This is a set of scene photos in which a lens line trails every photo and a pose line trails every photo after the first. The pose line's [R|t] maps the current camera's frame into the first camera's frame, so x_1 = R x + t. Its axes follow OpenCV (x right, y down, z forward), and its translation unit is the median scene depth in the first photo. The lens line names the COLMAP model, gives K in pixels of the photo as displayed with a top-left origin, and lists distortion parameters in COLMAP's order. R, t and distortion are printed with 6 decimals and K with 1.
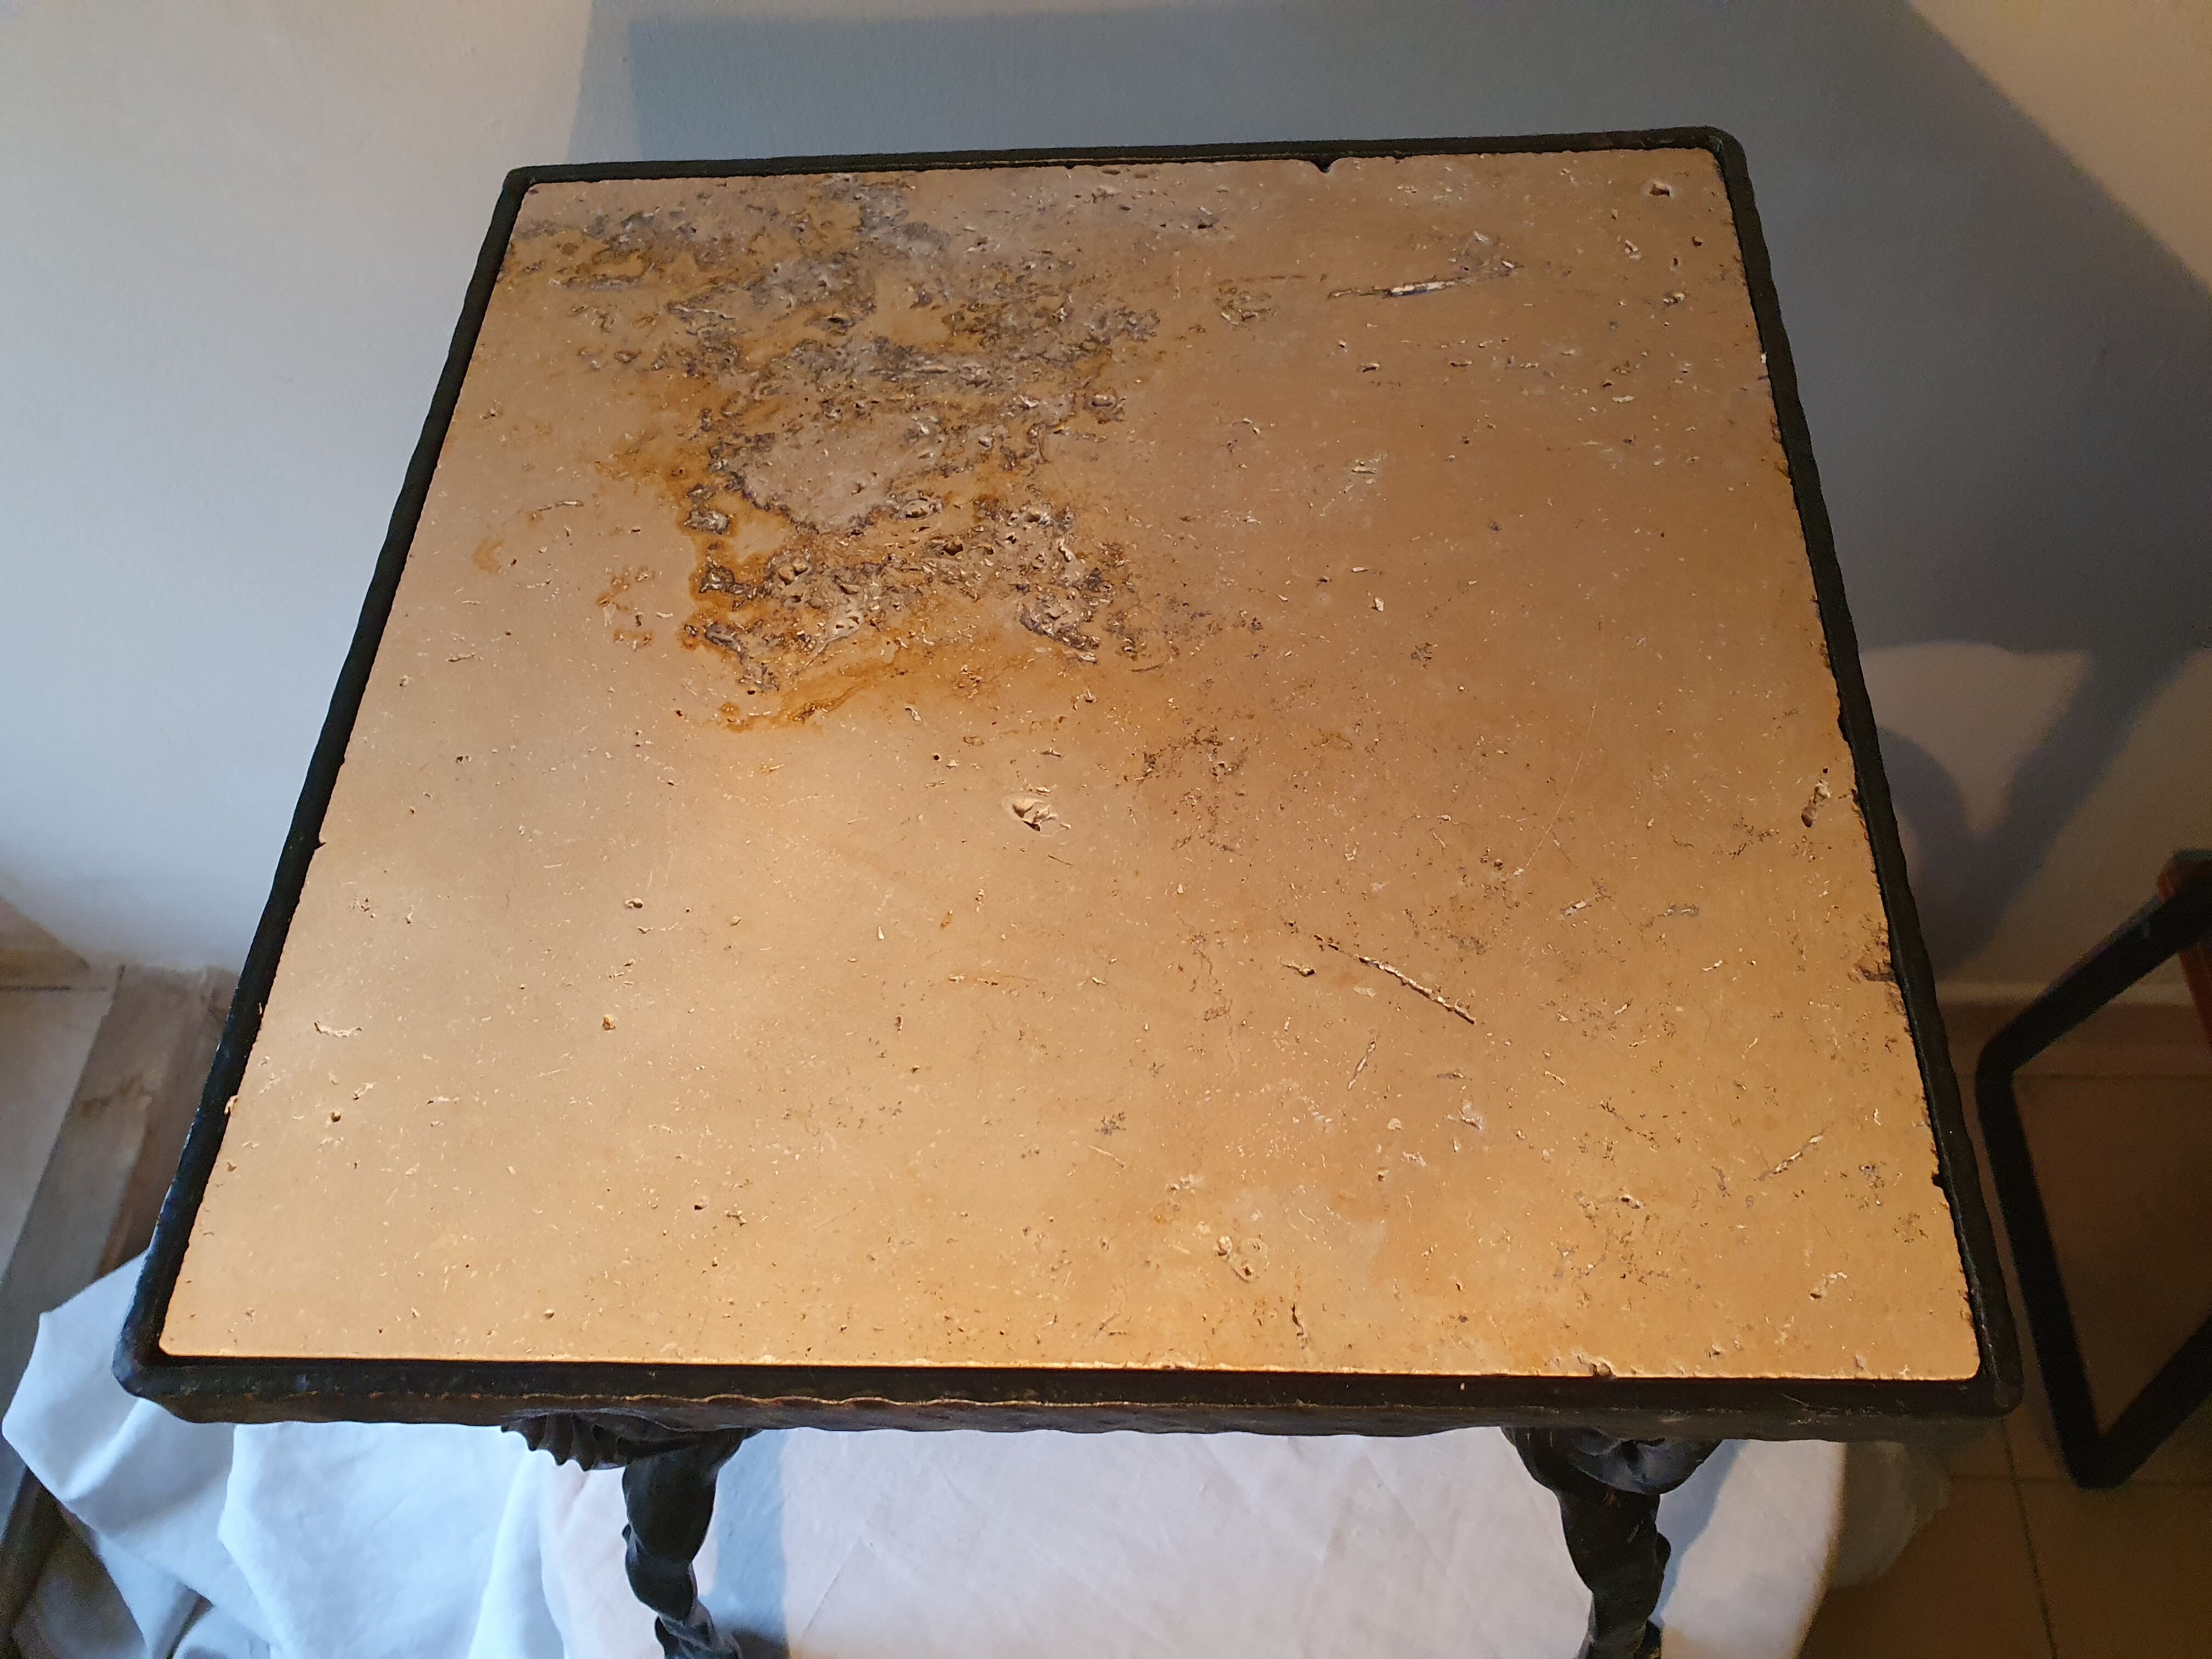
lens RADIAL K [[1780.6, 0, 1101.2], [0, 1780.6, 850.0], [0, 0, 1]] dist [-0.007931, -0.003647]
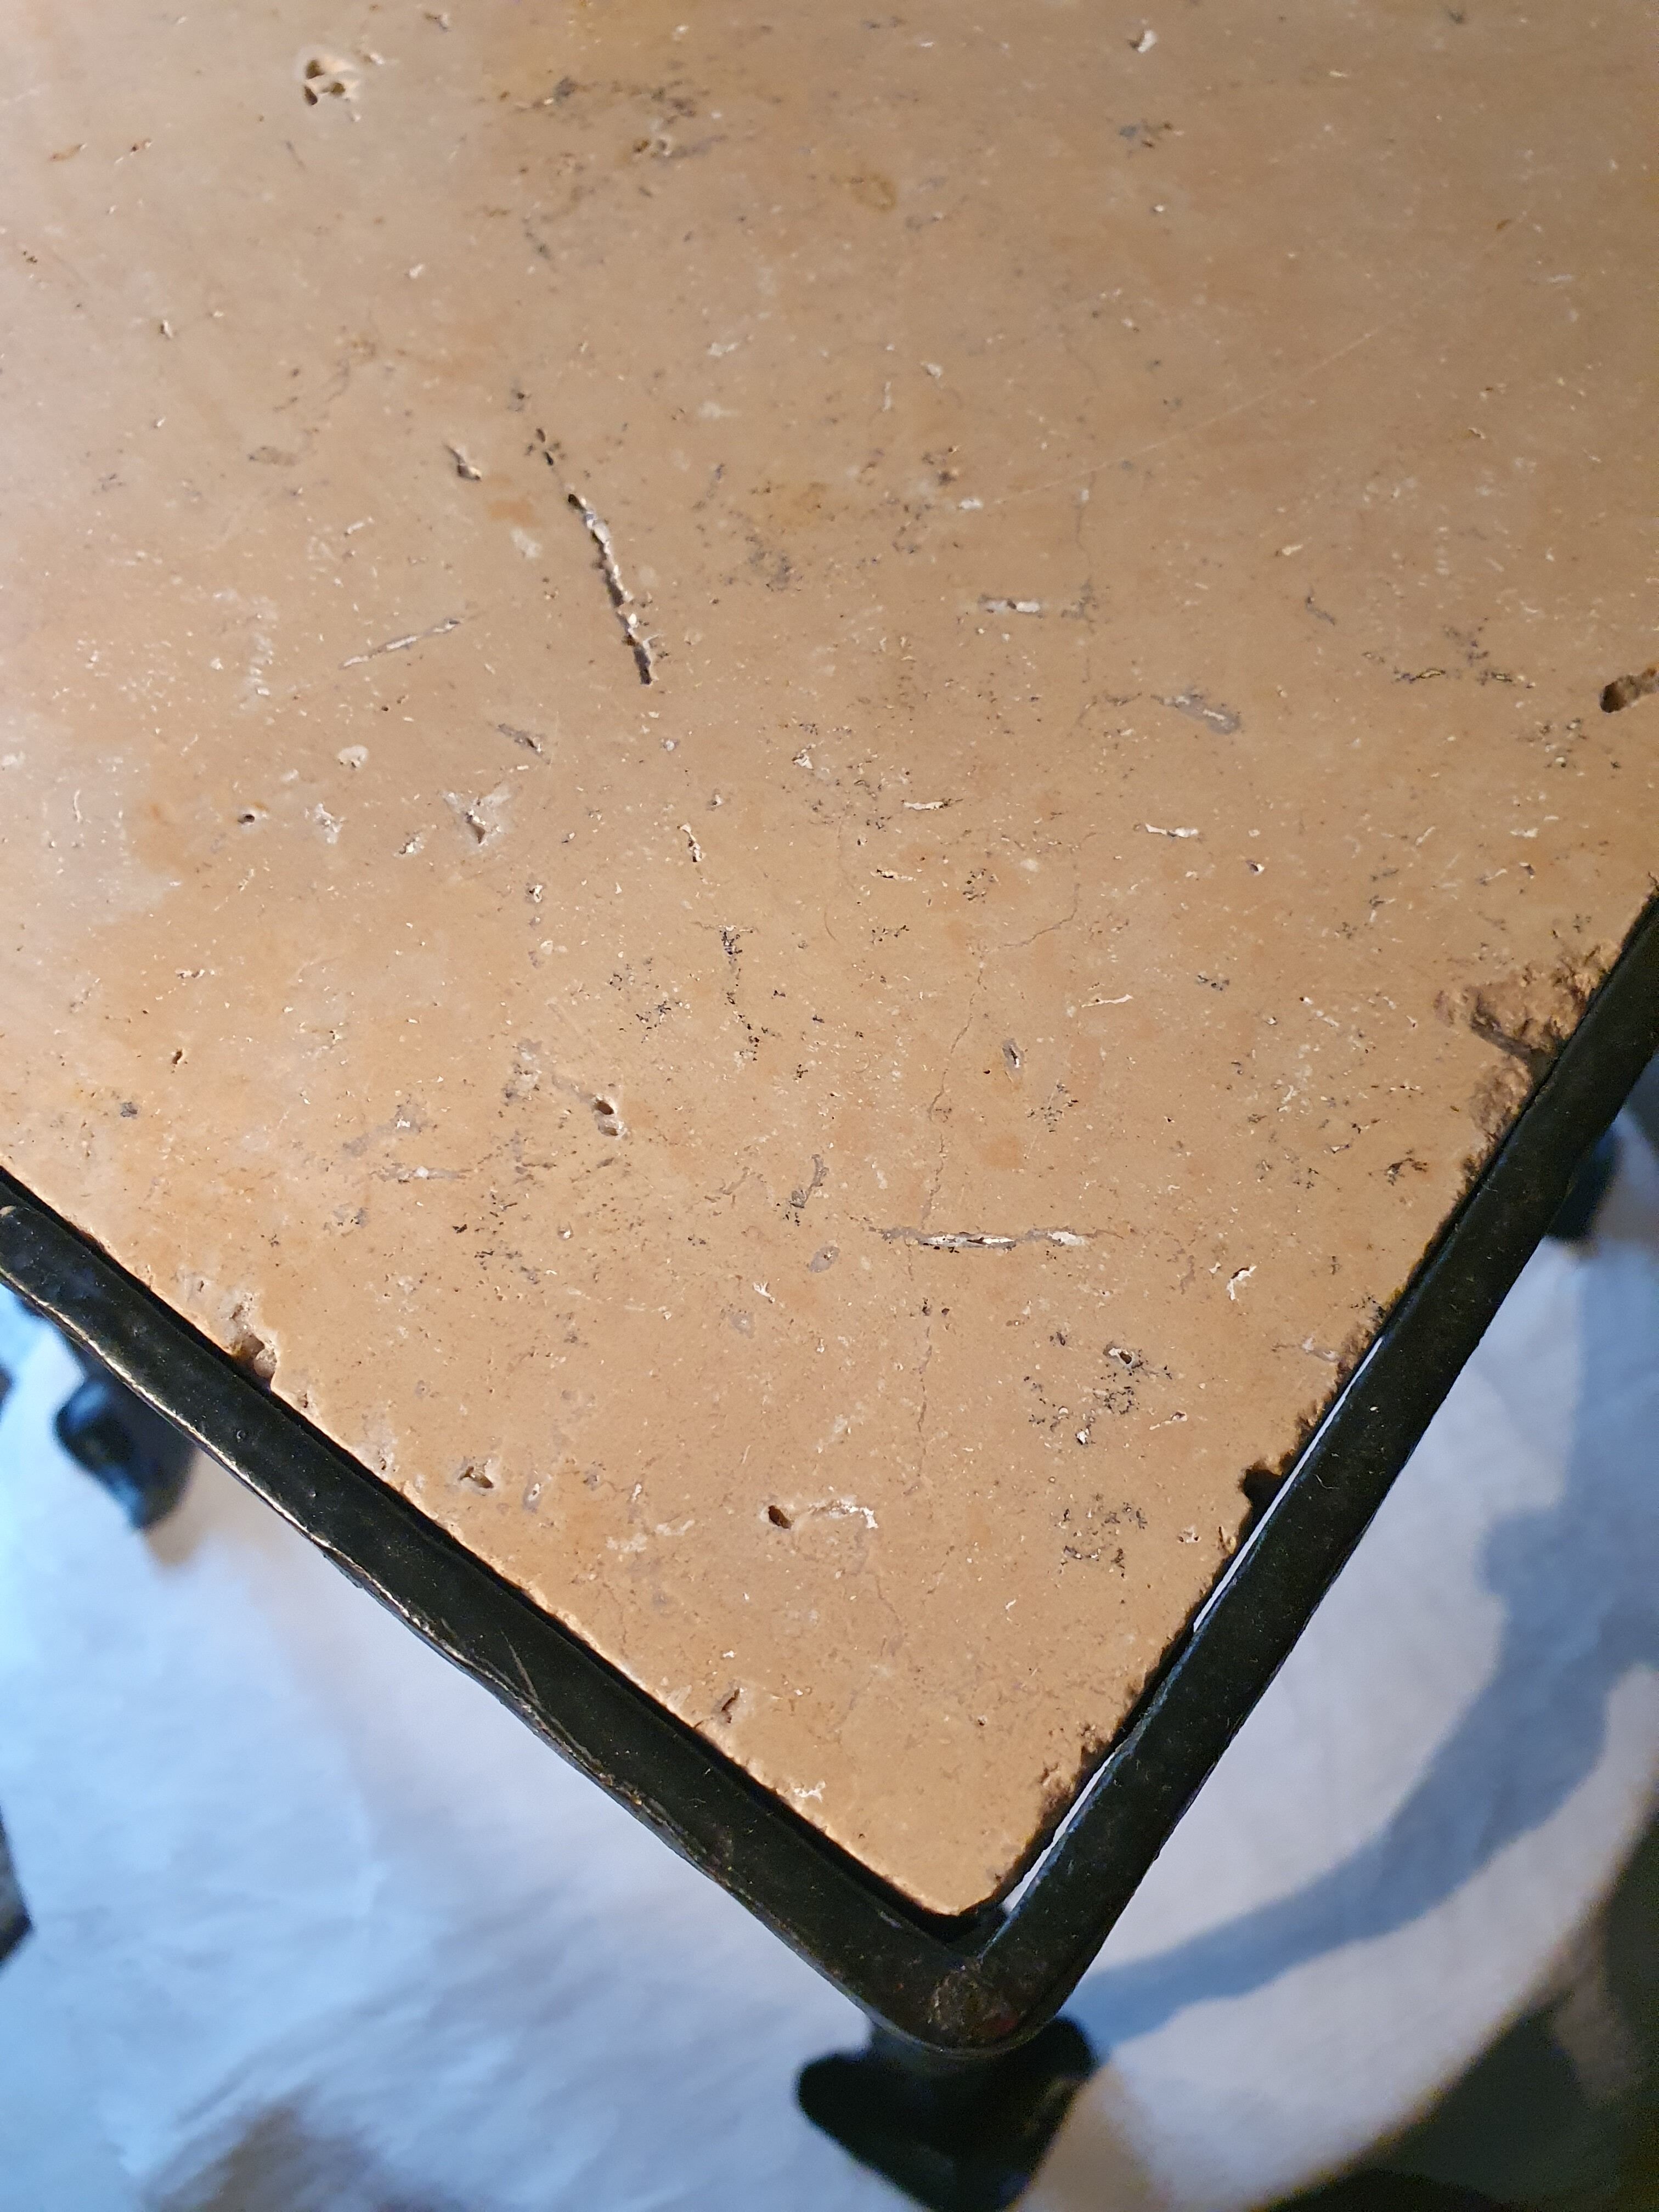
lens RADIAL K [[1780.6, 0, 837.3], [0, 1780.6, 1108.5], [0, 0, 1]] dist [-0.007931, -0.003647]
pose [[0.815535, 0.514190, -0.265540, 0.446014], [-0.487452, 0.857666, 0.163703, 0.095934], [0.311919, -0.004067, 0.950100, 0.593692]]
